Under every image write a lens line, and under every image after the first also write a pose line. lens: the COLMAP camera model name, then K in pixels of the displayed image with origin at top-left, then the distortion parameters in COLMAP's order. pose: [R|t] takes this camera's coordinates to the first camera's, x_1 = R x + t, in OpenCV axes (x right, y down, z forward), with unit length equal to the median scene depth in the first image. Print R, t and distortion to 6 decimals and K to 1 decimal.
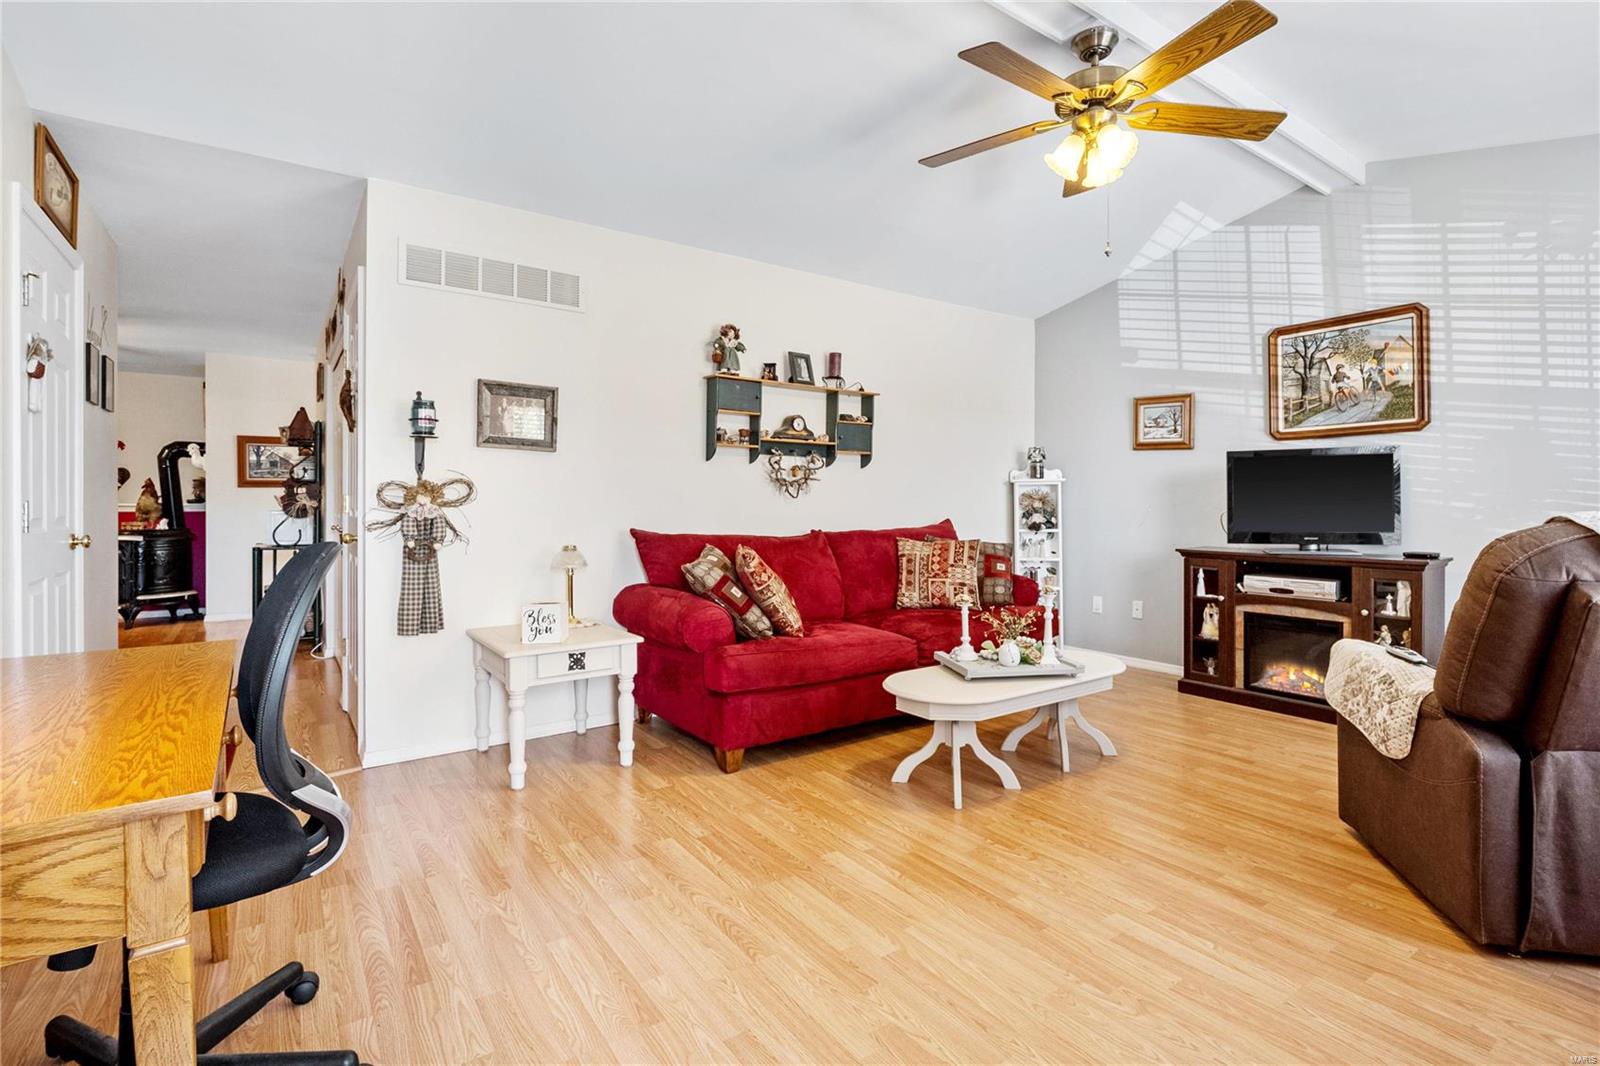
lens RADIAL K [[762.1, 0, 795.8], [0, 762.1, 504.7], [0, 0, 1]] dist [-0.009209, -0.001209]
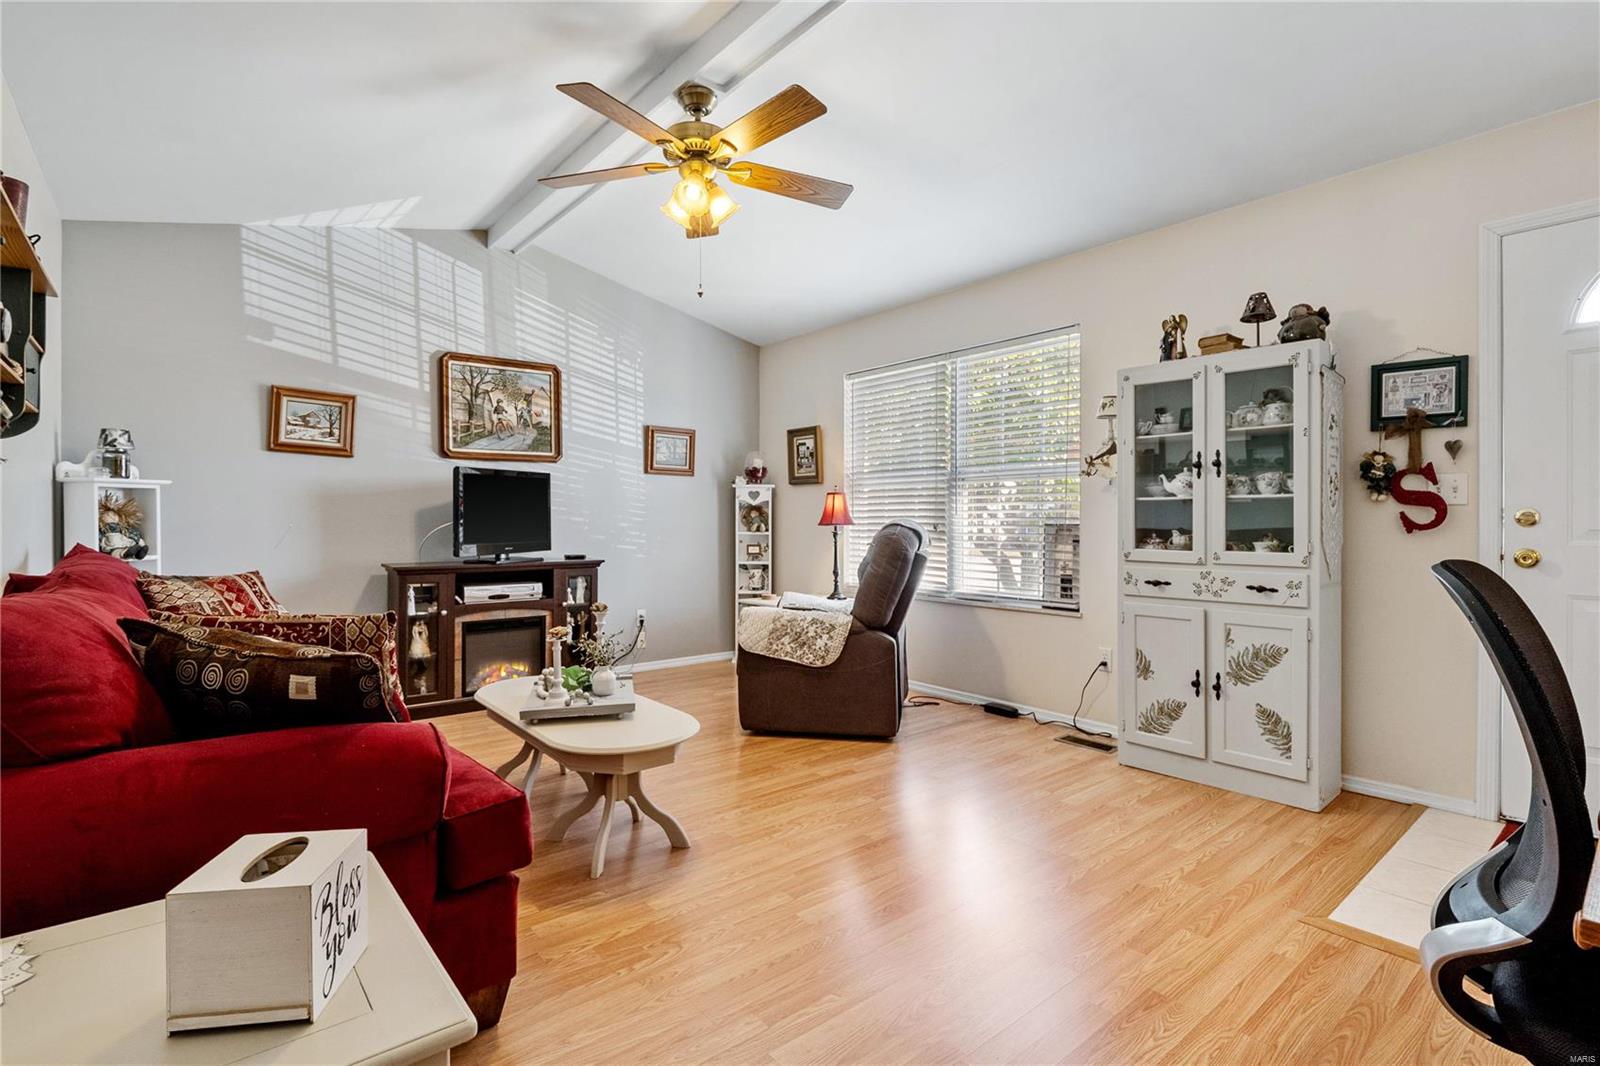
lens RADIAL K [[762.1, 0, 795.2], [0, 762.1, 523.1], [0, 0, 1]] dist [-0.009209, -0.001209]
pose [[-0.090609, -0.003509, 0.995880, -0.479299], [0.002098, 0.999991, 0.003715, 0.002734], [-0.995884, 0.002426, -0.090601, 0.637561]]
